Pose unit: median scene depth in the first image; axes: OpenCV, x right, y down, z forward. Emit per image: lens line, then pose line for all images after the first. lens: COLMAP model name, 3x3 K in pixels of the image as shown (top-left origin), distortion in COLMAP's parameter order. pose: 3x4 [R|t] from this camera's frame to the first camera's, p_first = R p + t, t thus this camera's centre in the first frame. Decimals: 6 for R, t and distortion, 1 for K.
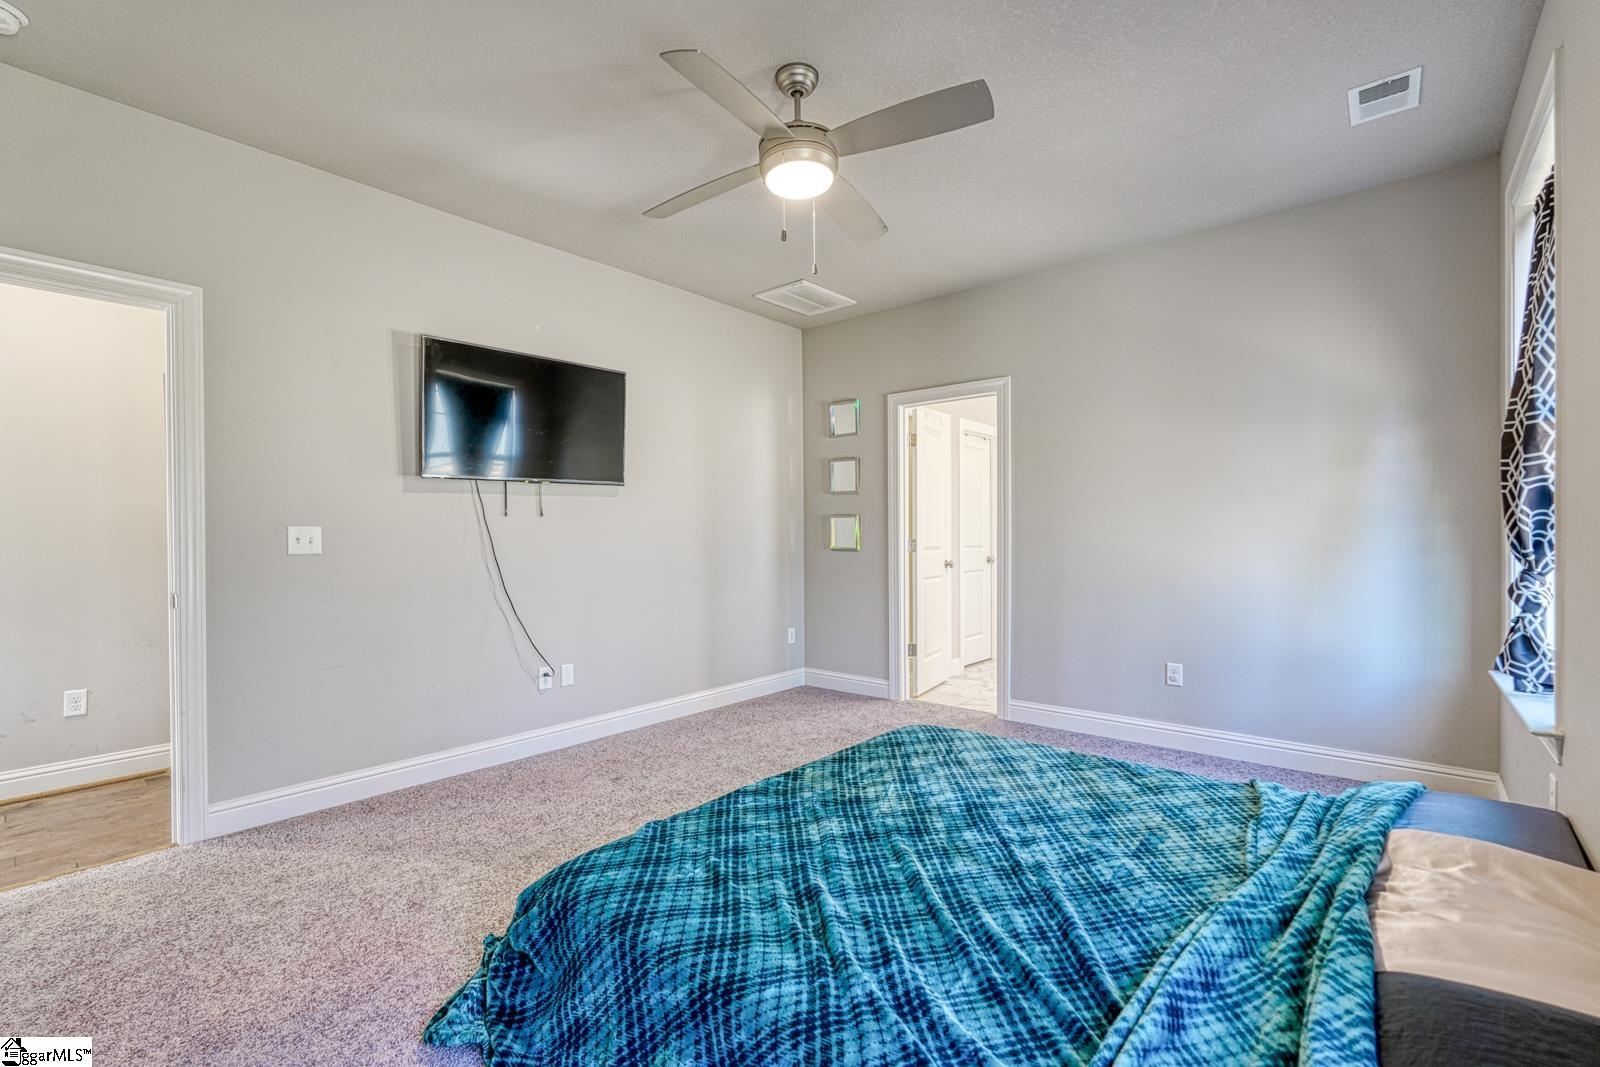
lens RADIAL K [[708.4, 0, 796.3], [0, 708.4, 537.9], [0, 0, 1]] dist [-0.001046, 0.000869]
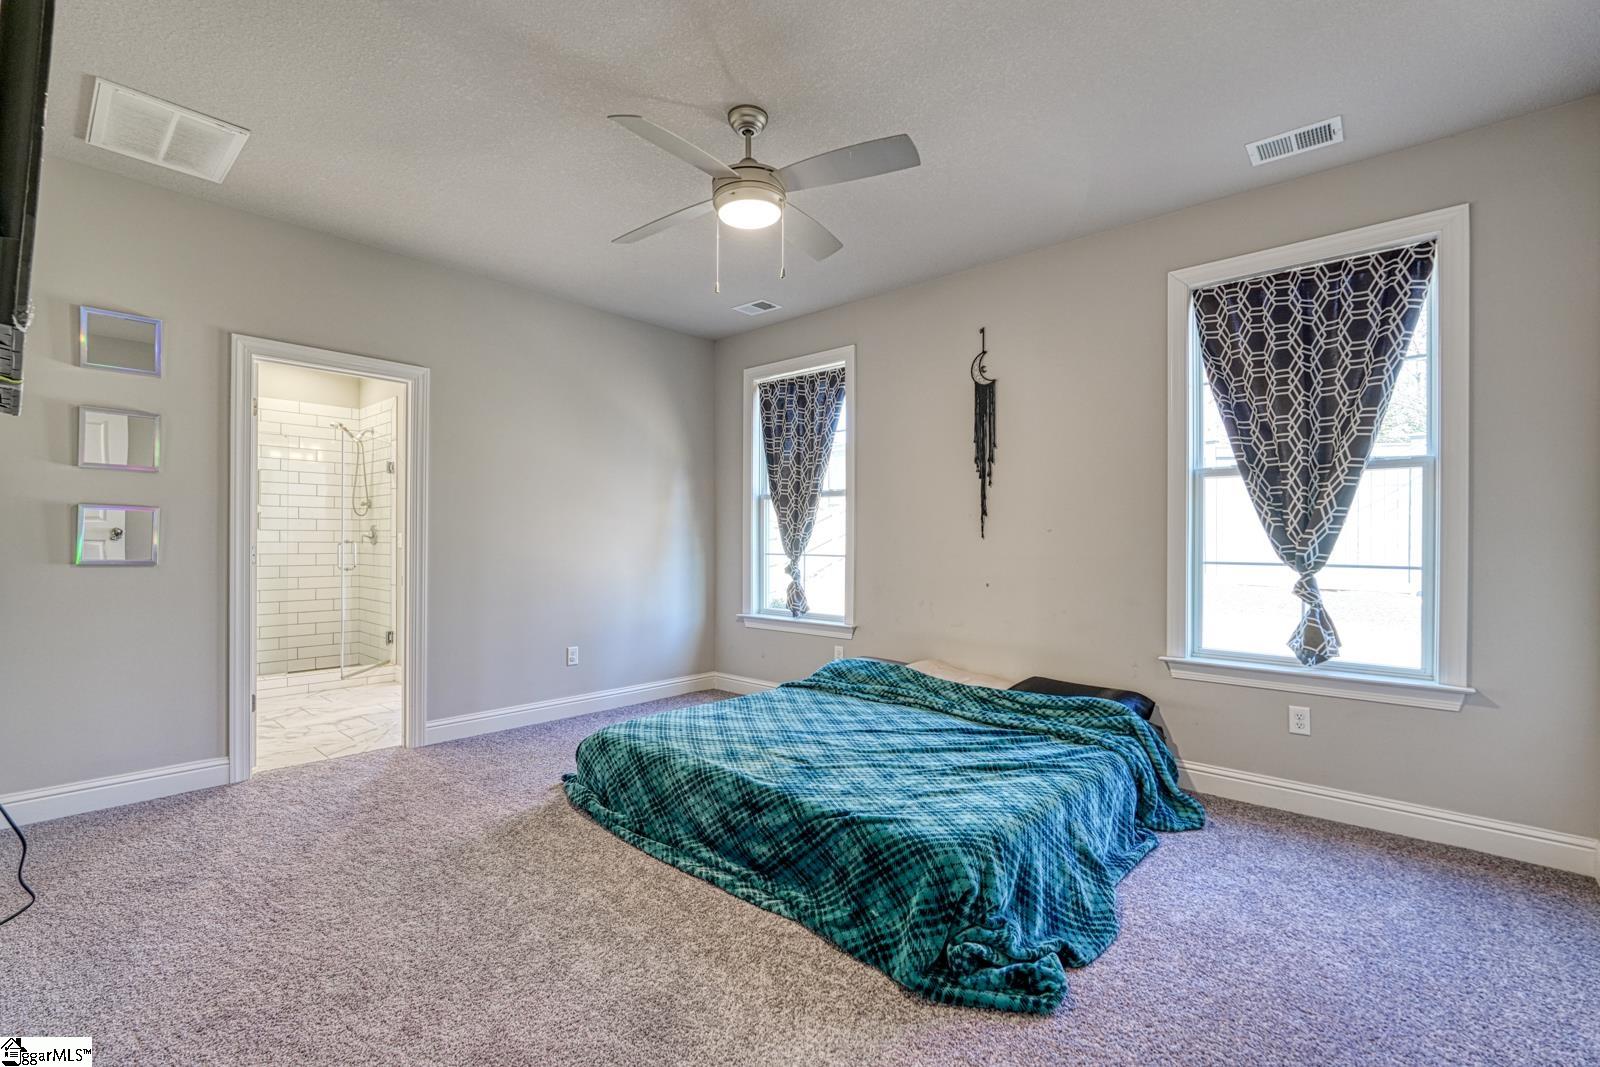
lens RADIAL K [[708.4, 0, 797.3], [0, 708.4, 543.2], [0, 0, 1]] dist [-0.001046, 0.000869]
pose [[0.030238, 0.005376, 0.999528, -0.645362], [0.000086, 0.999986, -0.005381, 0.002778], [-0.999543, 0.000249, 0.030237, 0.535270]]
